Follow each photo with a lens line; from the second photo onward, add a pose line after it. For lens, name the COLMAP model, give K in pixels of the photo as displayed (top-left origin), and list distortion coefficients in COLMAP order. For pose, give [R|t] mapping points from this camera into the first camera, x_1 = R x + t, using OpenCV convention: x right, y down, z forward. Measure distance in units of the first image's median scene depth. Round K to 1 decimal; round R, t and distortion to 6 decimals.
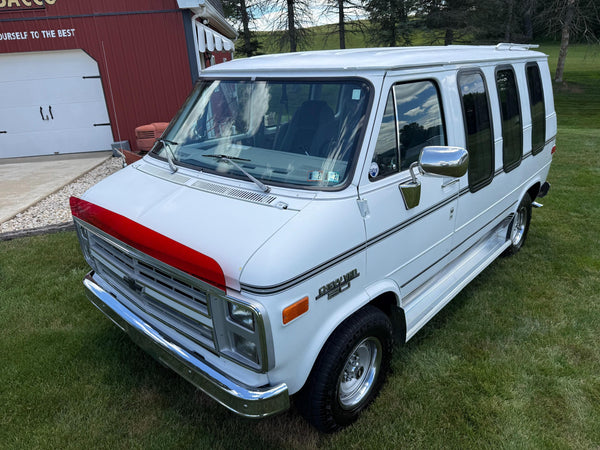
lens RADIAL K [[430.2, 0, 300.8], [0, 430.2, 220.0], [0, 0, 1]] dist [-0.003031, -0.004954]
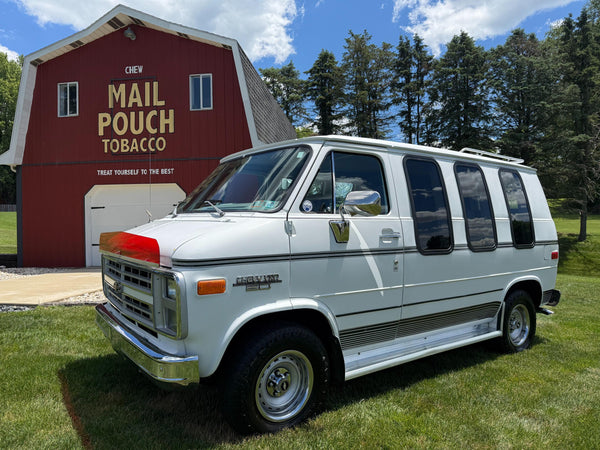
lens RADIAL K [[421.8, 0, 300.0], [0, 421.8, 221.3], [0, 0, 1]] dist [0.063984, -0.095764]
pose [[0.978122, 0.039587, -0.204228, 0.364590], [-0.108951, 0.933802, -0.340799, 0.316956], [0.177218, 0.355594, 0.917686, -0.120768]]
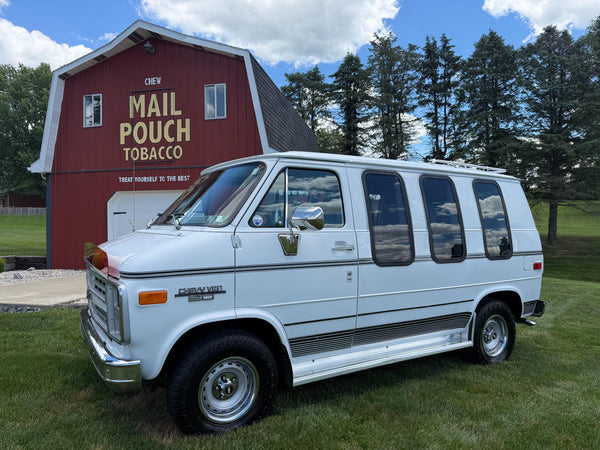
lens RADIAL K [[421.8, 0, 300.0], [0, 421.8, 221.3], [0, 0, 1]] dist [0.063984, -0.095764]
pose [[0.959376, 0.039160, -0.279400, 0.601058], [-0.135859, 0.932062, -0.335862, 0.279696], [0.247265, 0.360176, 0.899518, -0.141446]]
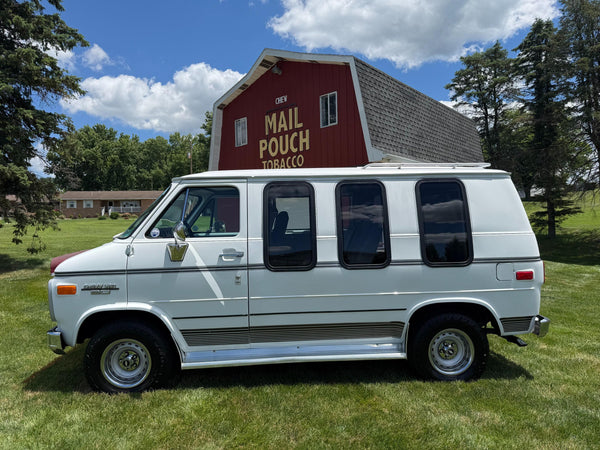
lens RADIAL K [[413.7, 0, 300.0], [0, 413.7, 225.0], [0, 0, 1]] dist [0.113698, -0.150923]
pose [[0.719250, 0.026149, -0.694259, 1.539180], [-0.248750, 0.942737, -0.222196, 0.069271], [0.648693, 0.332511, 0.684569, 0.211875]]
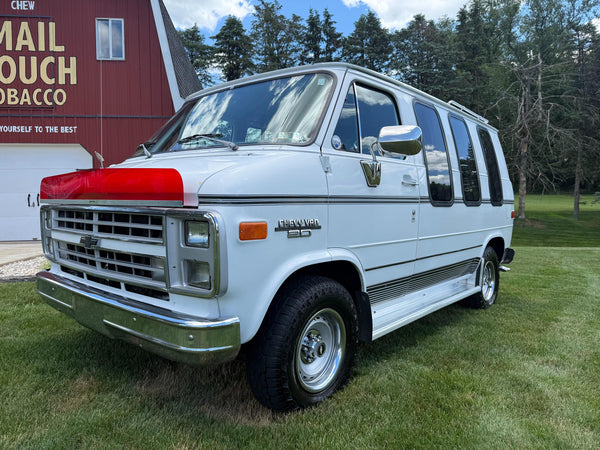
lens RADIAL K [[427.2, 0, 299.4], [0, 427.2, 221.8], [0, 0, 1]] dist [0.003168, -0.009326]
pose [[0.998359, 0.045867, 0.034298, 0.044818], [-0.033045, 0.950445, -0.309131, 0.364773], [-0.046777, 0.307491, 0.950401, 0.044693]]
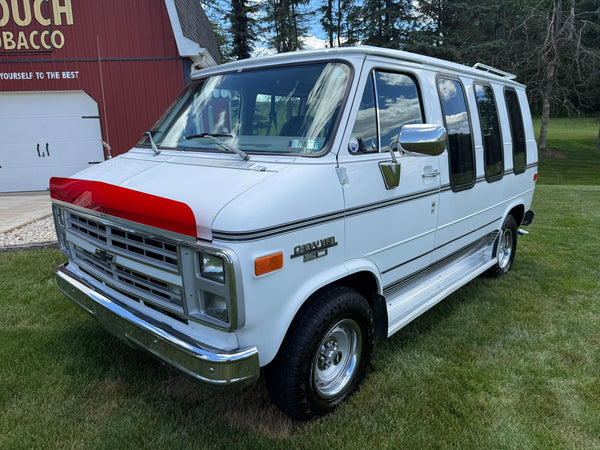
lens RADIAL K [[429.1, 0, 298.9], [0, 429.1, 222.6], [0, 0, 1]] dist [-0.000195, -0.007900]
pose [[0.999557, 0.027594, 0.011172, 0.031497], [-0.025749, 0.989709, -0.140756, 0.188173], [-0.014941, 0.140406, 0.989981, 0.026840]]
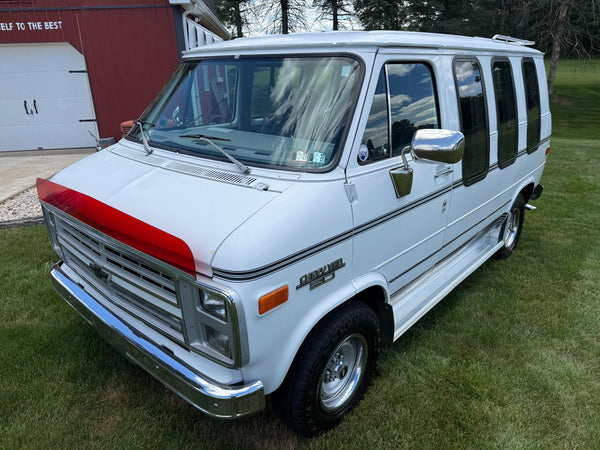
lens RADIAL K [[429.1, 0, 298.9], [0, 429.1, 222.6], [0, 0, 1]] dist [-0.000195, -0.007900]
pose [[0.999580, 0.022253, 0.018567, 0.015795], [-0.022043, 0.999691, -0.011461, 0.042513], [-0.018816, 0.011047, 0.999762, 0.070277]]
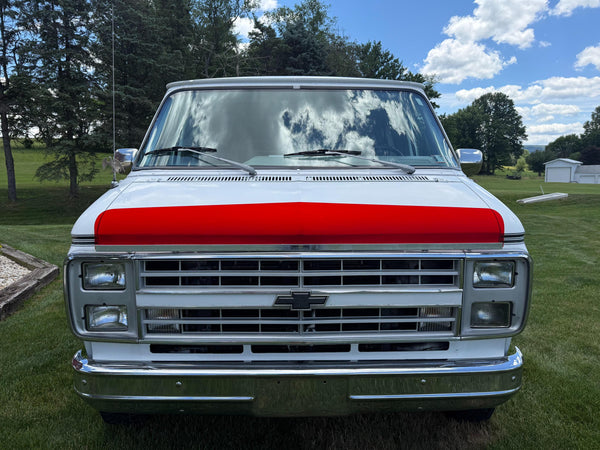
lens RADIAL K [[429.1, 0, 298.9], [0, 429.1, 222.6], [0, 0, 1]] dist [-0.000195, -0.007900]
pose [[0.726180, -0.034442, 0.686641, -0.824495], [0.216288, 0.959478, -0.180615, 0.140641], [-0.652596, 0.279671, 0.704203, 0.440676]]
